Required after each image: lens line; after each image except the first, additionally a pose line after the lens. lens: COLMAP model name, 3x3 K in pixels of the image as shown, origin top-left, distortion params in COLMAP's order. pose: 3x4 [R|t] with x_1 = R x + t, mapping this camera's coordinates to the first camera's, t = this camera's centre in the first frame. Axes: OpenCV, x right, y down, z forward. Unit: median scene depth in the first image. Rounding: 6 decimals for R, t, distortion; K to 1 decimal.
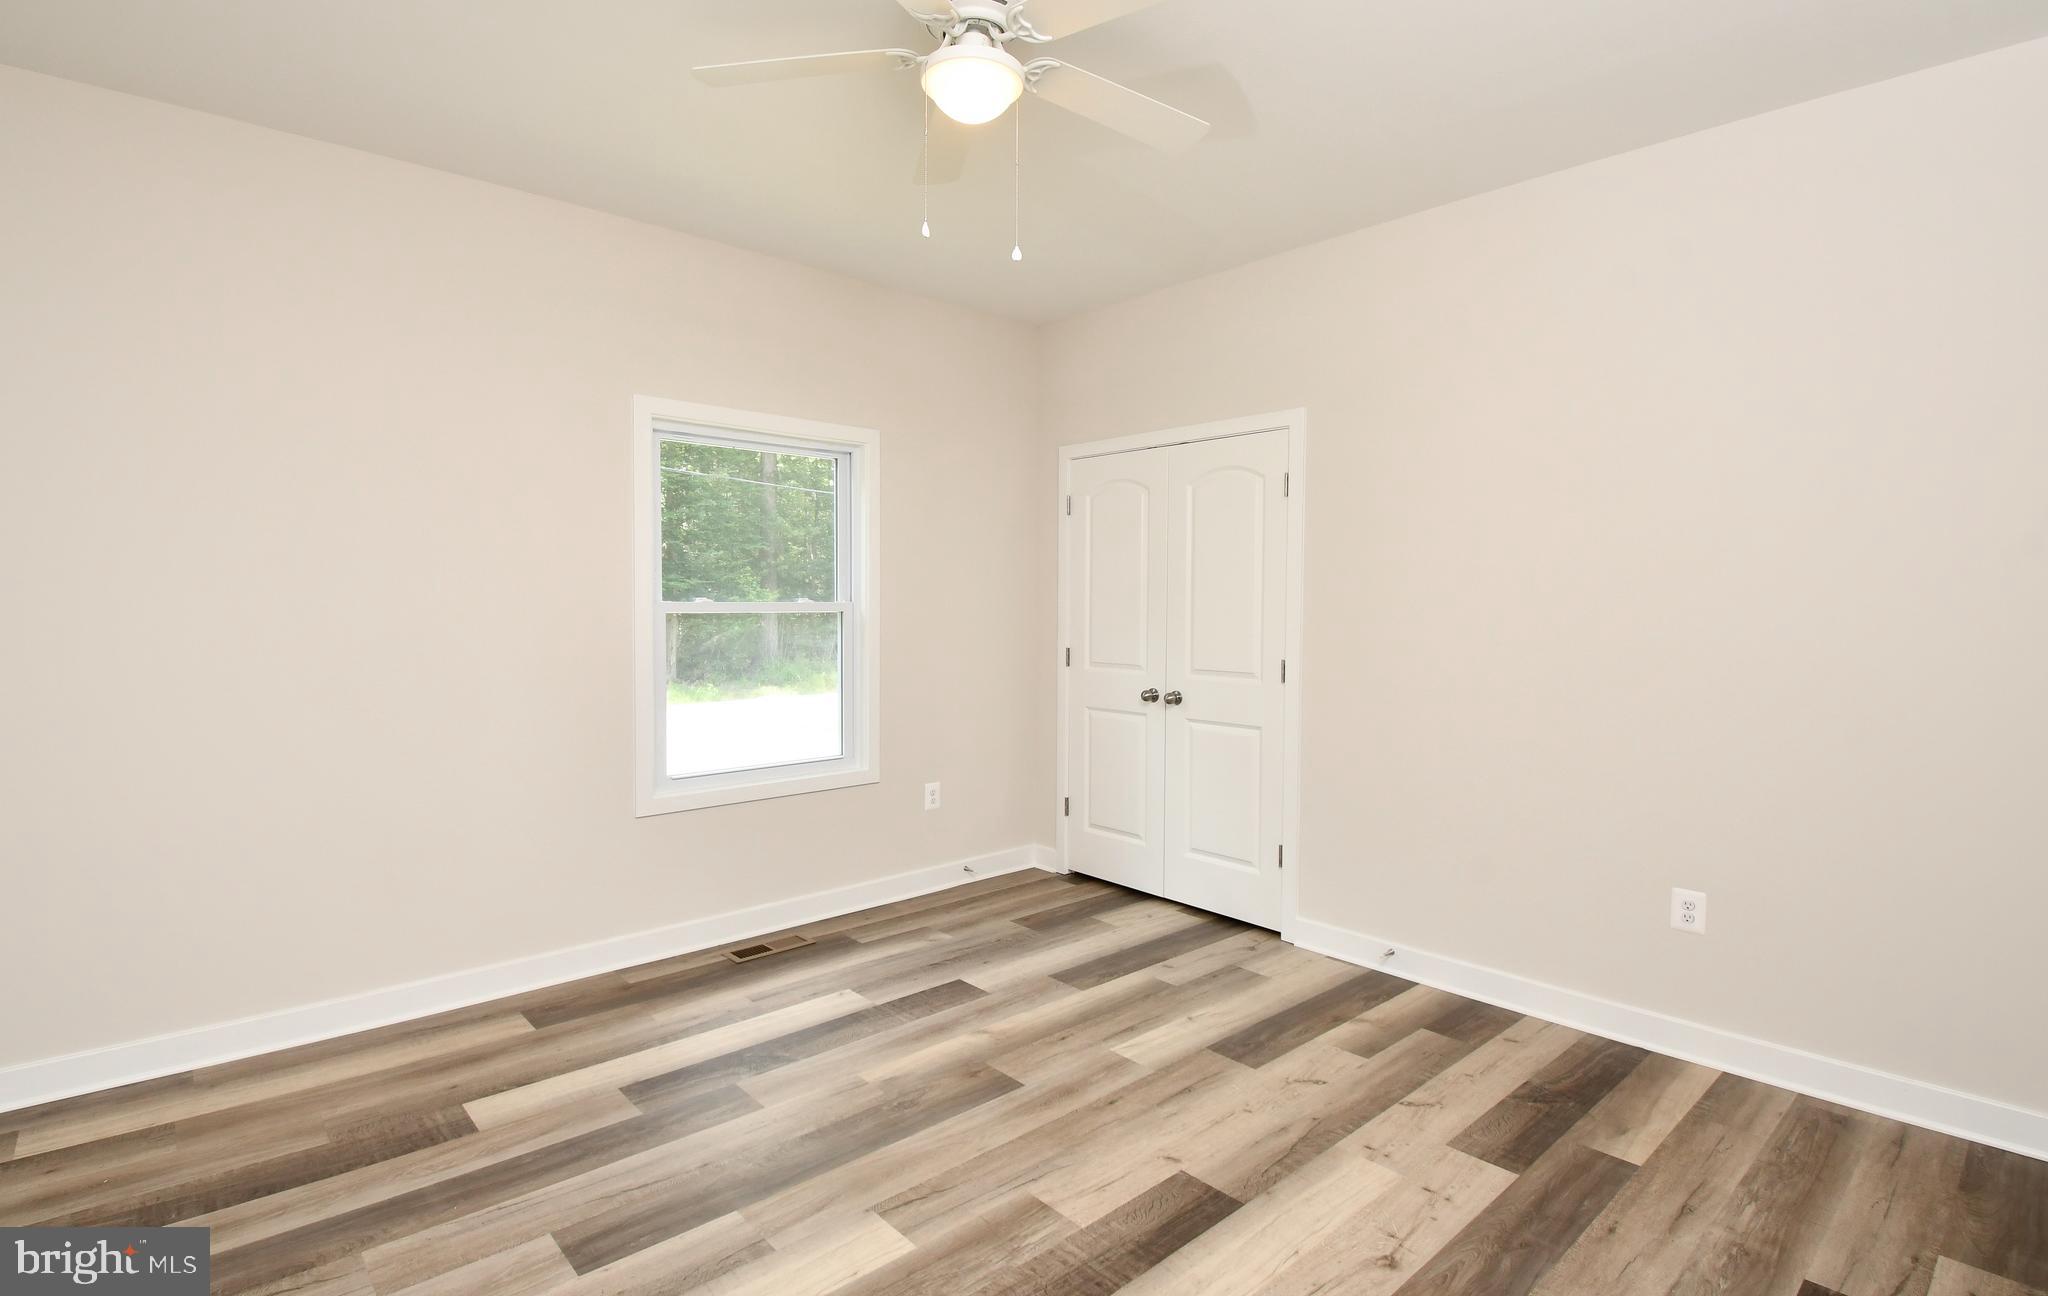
lens RADIAL K [[994.5, 0, 1024.0], [0, 994.5, 648.0], [0, 0, 1]] dist [-0.000883, -0.000212]
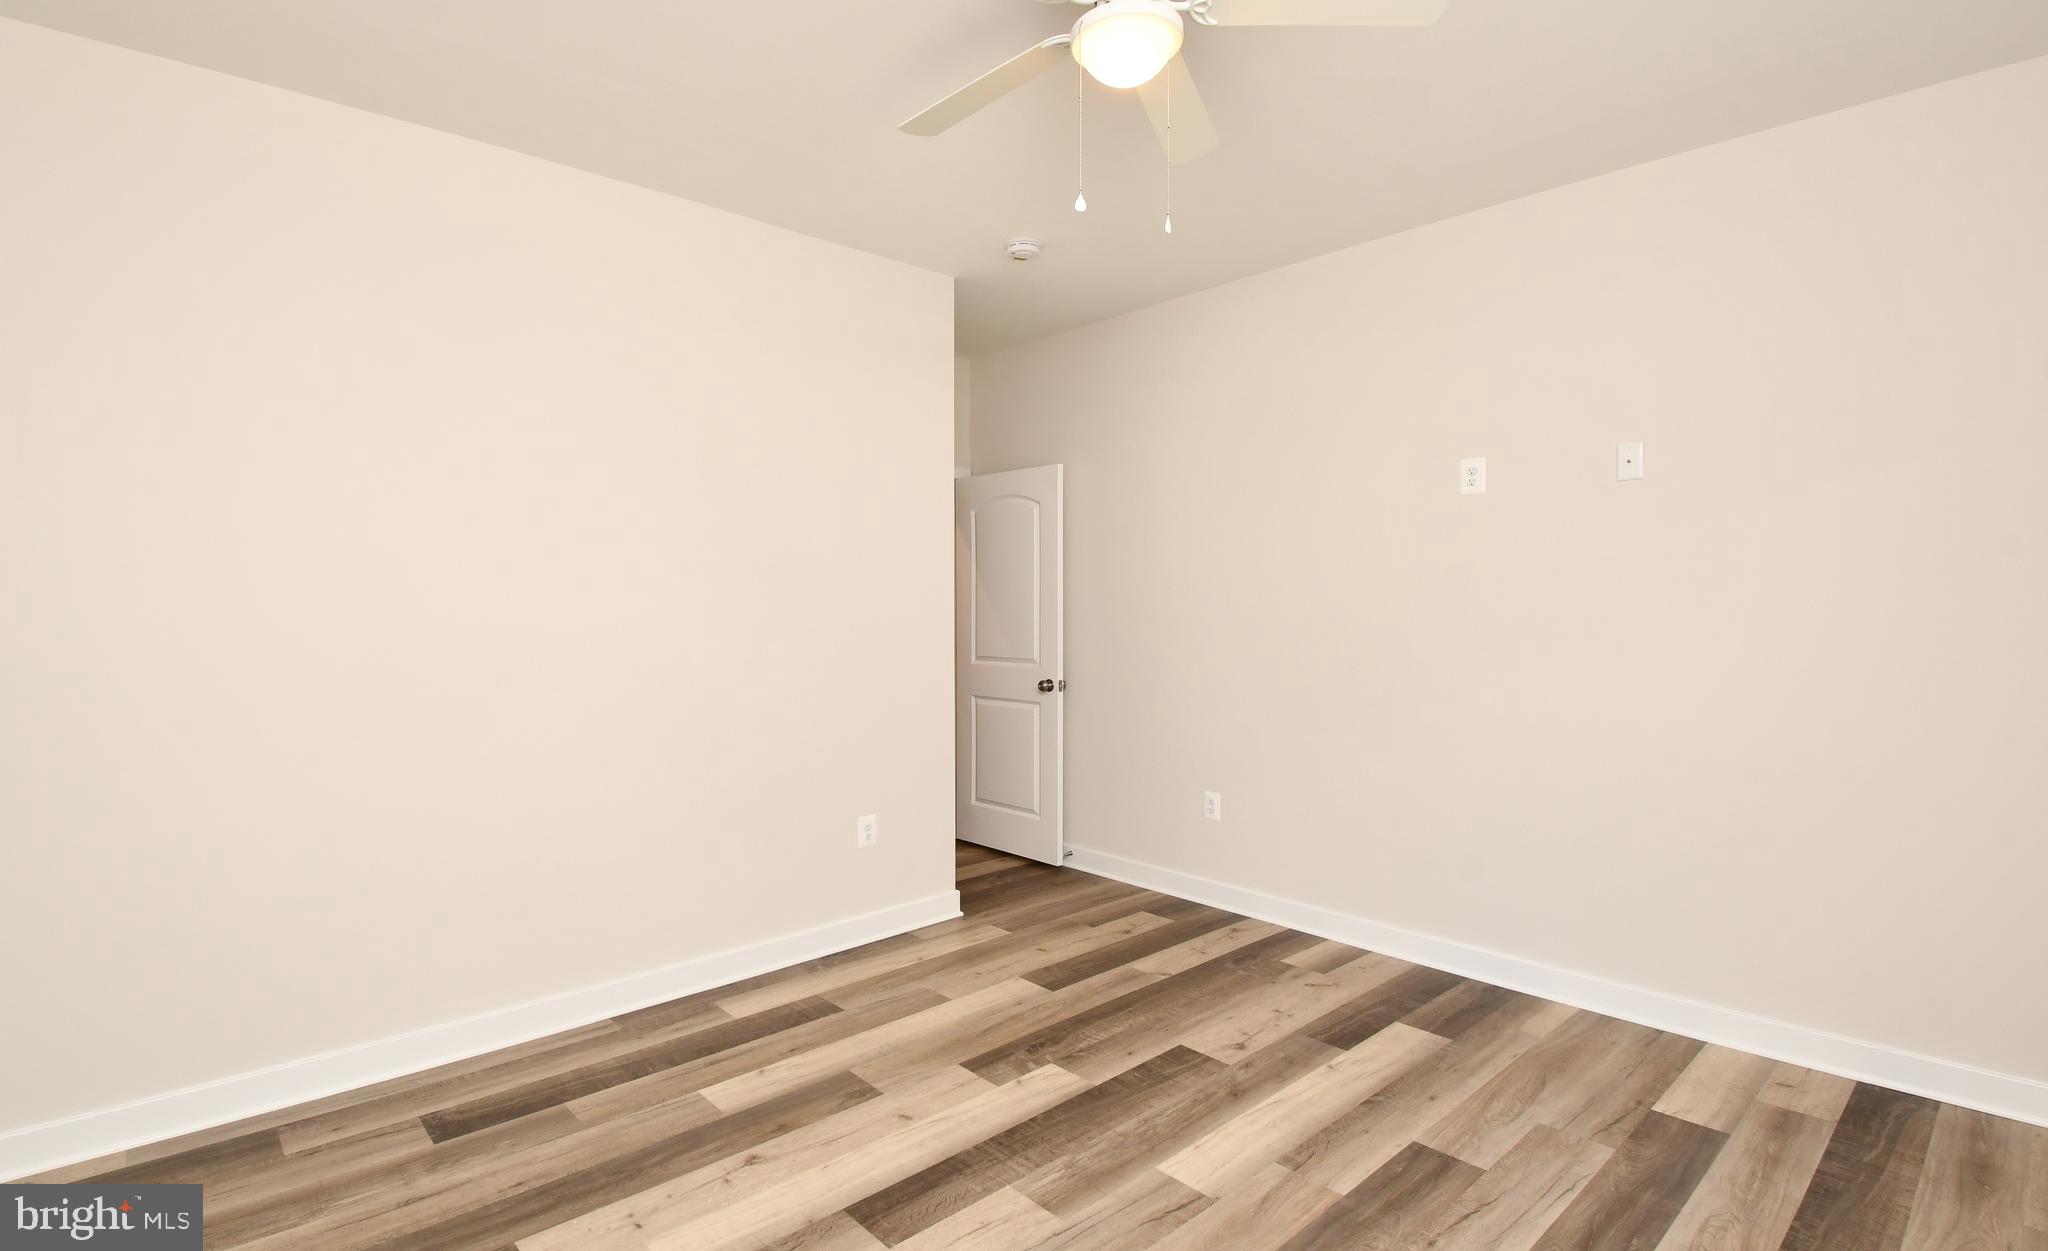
lens RADIAL K [[987.4, 0, 1024.0], [0, 987.4, 625.5], [0, 0, 1]] dist [0.000069, 0.000004]
pose [[-0.999932, -0.002544, -0.011358, 0.056452], [-0.003330, 0.997564, 0.069685, -0.096033], [0.011153, 0.069718, -0.997504, 2.038186]]
